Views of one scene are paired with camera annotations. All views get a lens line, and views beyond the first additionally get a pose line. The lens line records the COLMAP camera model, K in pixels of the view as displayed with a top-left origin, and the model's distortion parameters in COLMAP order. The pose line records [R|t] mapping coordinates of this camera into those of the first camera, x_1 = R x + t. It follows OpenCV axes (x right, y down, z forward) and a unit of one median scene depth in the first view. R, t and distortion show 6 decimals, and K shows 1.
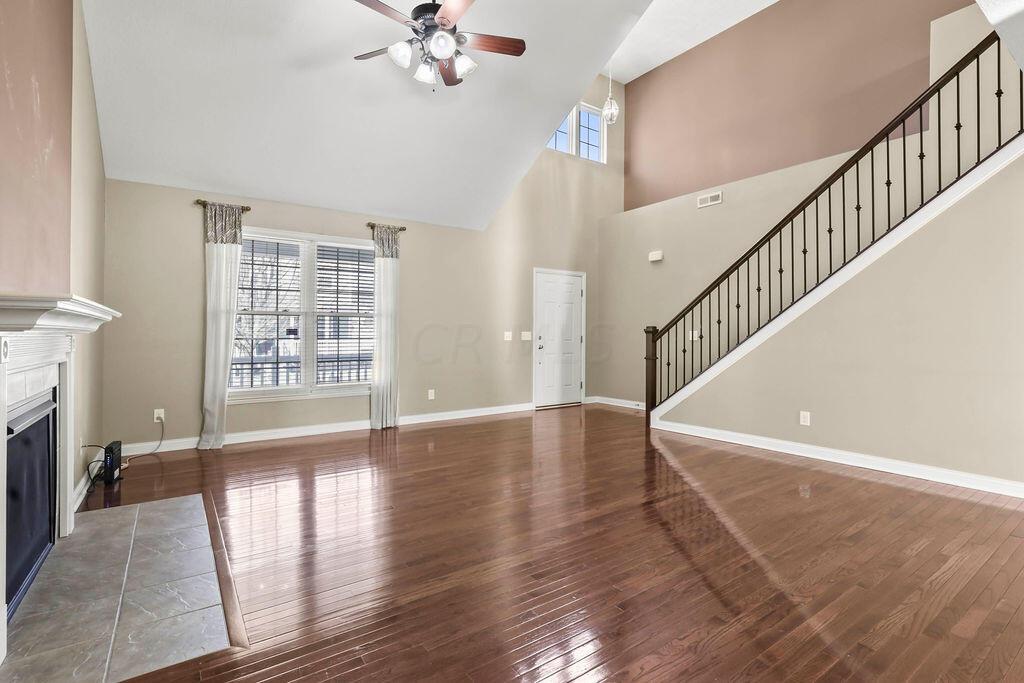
lens RADIAL K [[482.6, 0, 514.1], [0, 482.6, 331.7], [0, 0, 1]] dist [-0.009863, 0.002127]
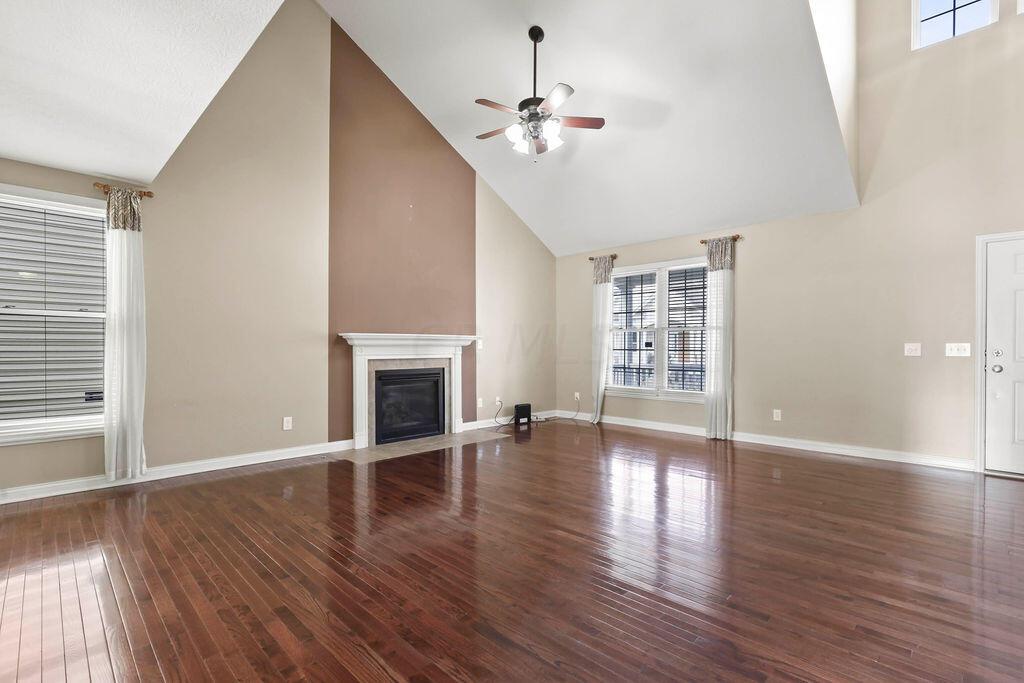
lens RADIAL K [[482.6, 0, 527.1], [0, 482.6, 343.9], [0, 0, 1]] dist [-0.009863, 0.002127]
pose [[0.196245, 0.000477, -0.980555, 0.602861], [0.004888, 0.999987, 0.001465, -0.003794], [0.980543, -0.005080, 0.196240, 0.383524]]
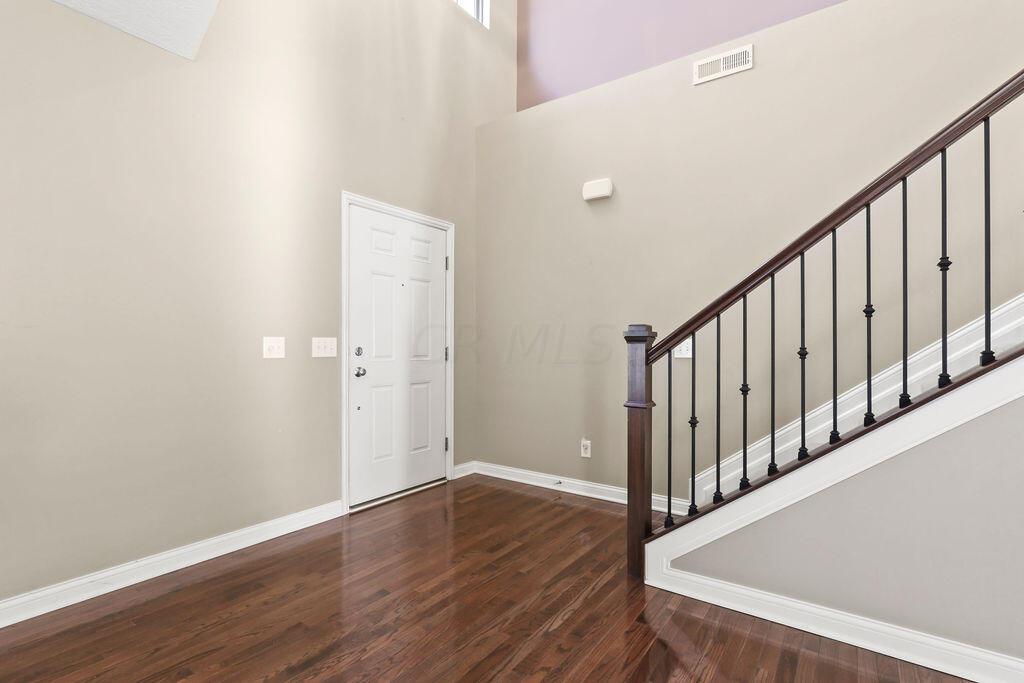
lens RADIAL K [[482.6, 0, 511.4], [0, 482.6, 346.5], [0, 0, 1]] dist [-0.009863, 0.002127]
pose [[0.946445, -0.003246, 0.322848, 0.051057], [-0.001468, 0.999896, 0.014355, 0.001018], [-0.322861, -0.014060, 0.946342, 0.623076]]
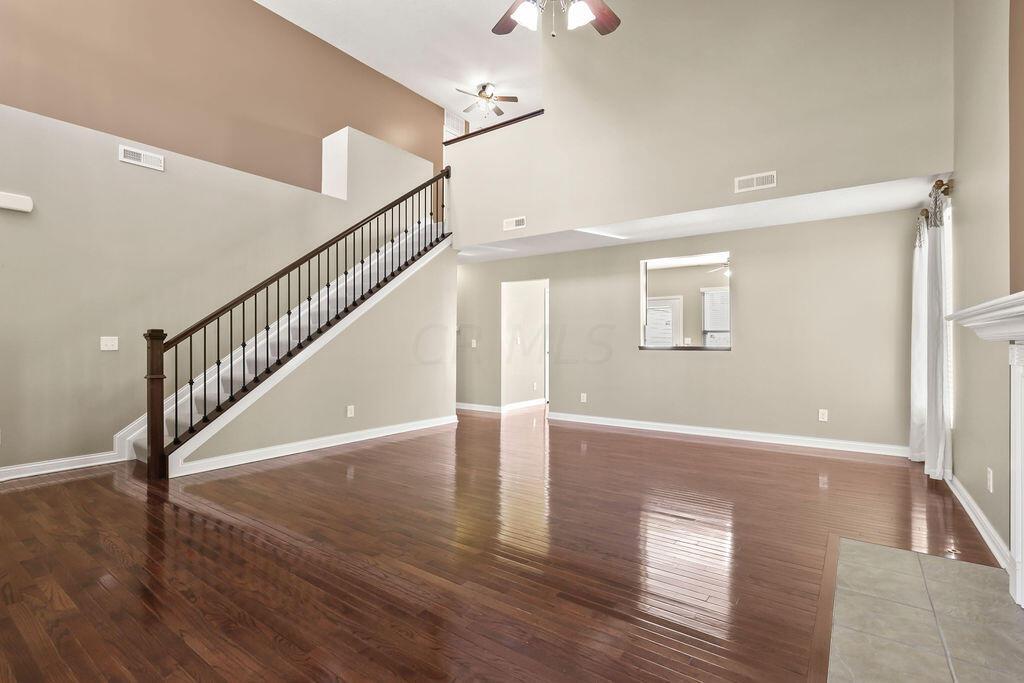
lens RADIAL K [[482.6, 0, 519.3], [0, 482.6, 338.2], [0, 0, 1]] dist [-0.009863, 0.002127]
pose [[-0.330010, 0.004828, 0.943965, -0.485128], [-0.010480, 0.999907, -0.008778, 0.001524], [-0.943919, -0.012789, -0.329929, 0.707170]]
